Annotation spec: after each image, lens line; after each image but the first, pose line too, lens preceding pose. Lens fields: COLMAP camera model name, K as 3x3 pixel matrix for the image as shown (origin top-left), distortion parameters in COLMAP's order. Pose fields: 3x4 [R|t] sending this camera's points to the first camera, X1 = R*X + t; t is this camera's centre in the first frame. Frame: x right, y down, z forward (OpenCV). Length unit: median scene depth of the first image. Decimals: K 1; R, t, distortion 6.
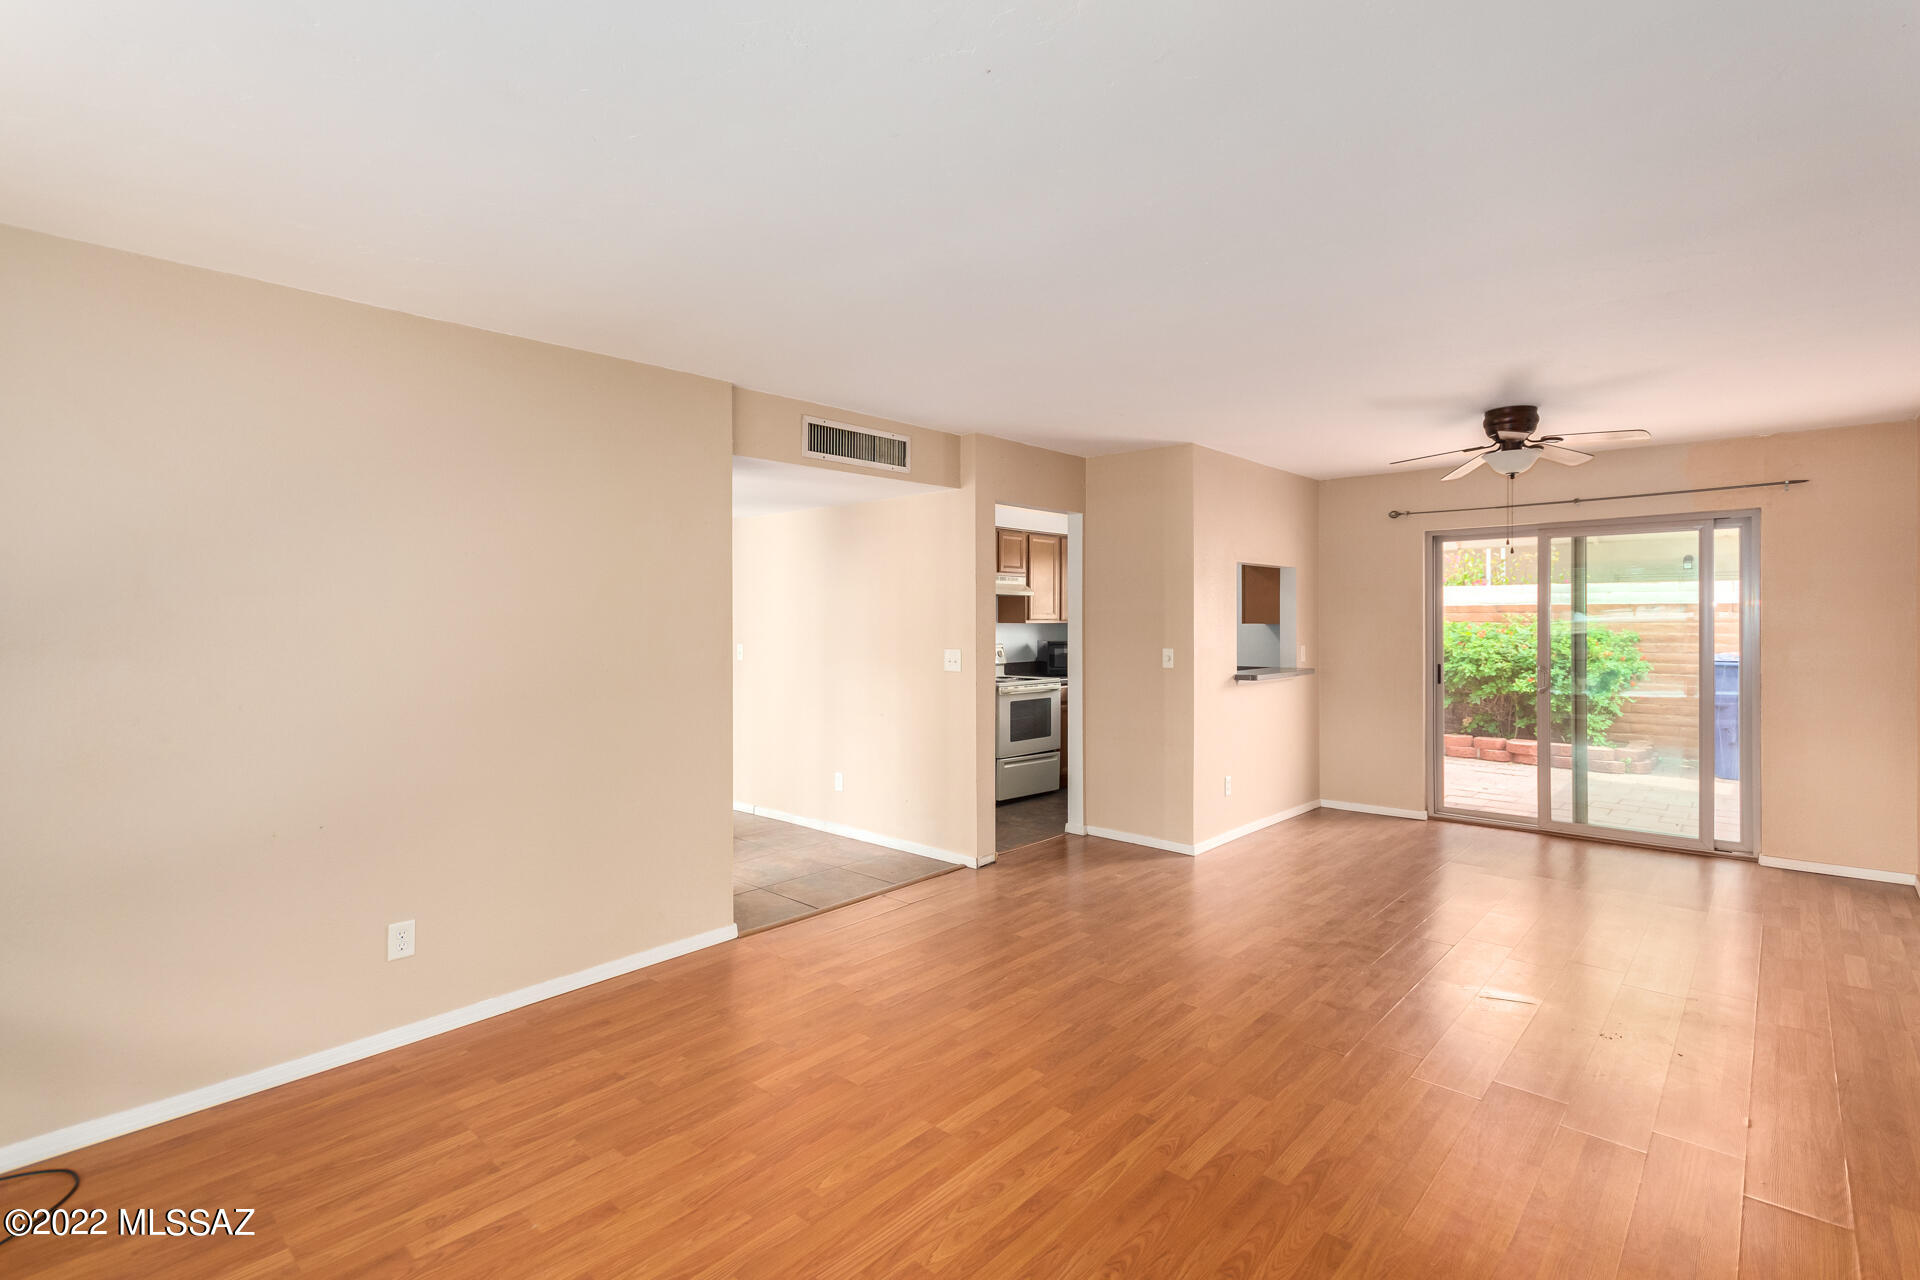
lens RADIAL K [[899.6, 0, 979.0], [0, 899.6, 624.8], [0, 0, 1]] dist [0.002112, 0.000011]
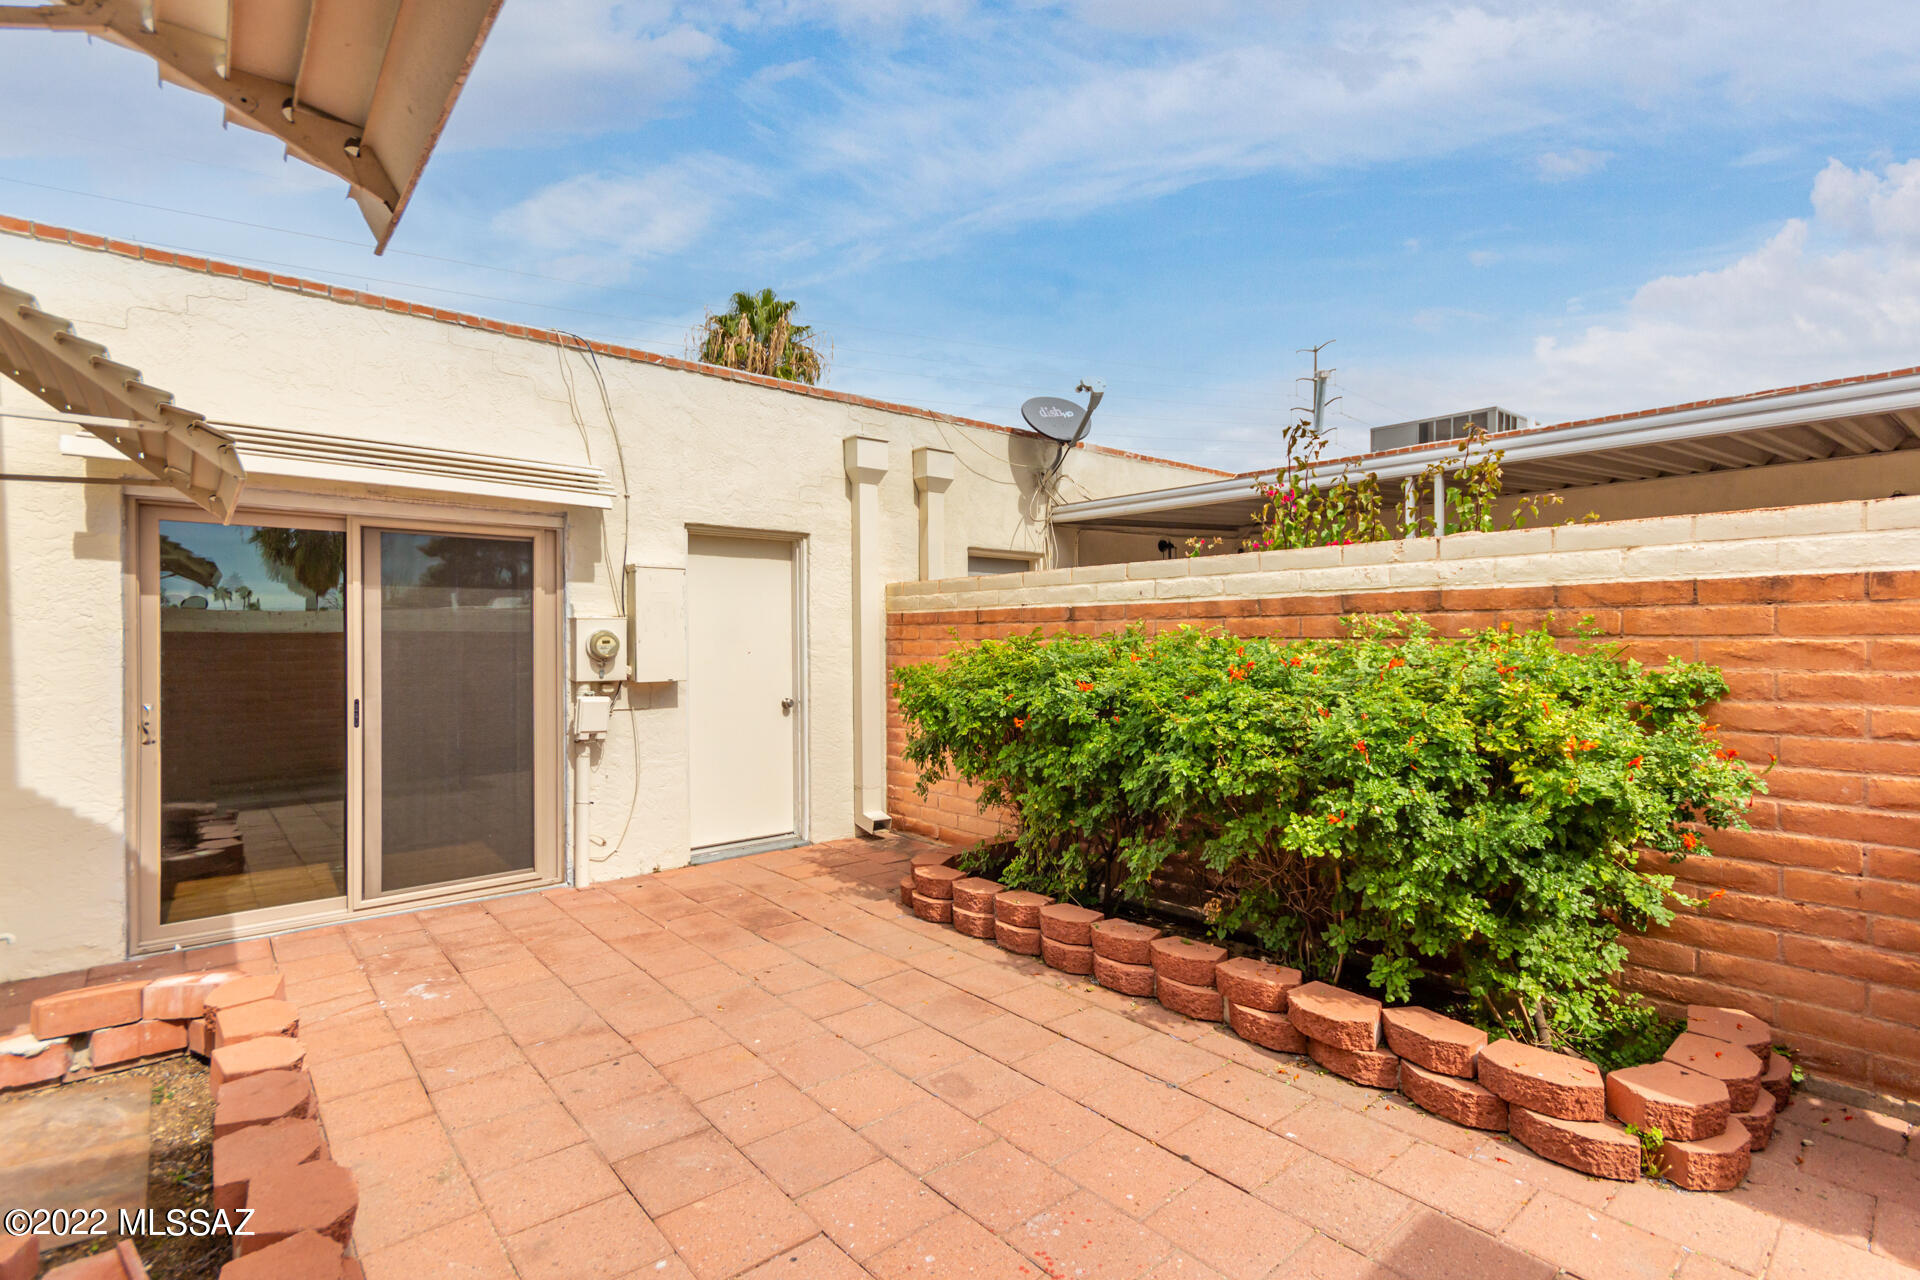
lens RADIAL K [[899.6, 0, 979.0], [0, 899.6, 624.8], [0, 0, 1]] dist [0.002112, 0.000011]
pose [[0.991850, -0.007083, -0.127217, 0.514401], [0.004563, 0.999788, -0.020094, -0.001574], [0.127333, 0.019350, 0.991671, 0.649229]]
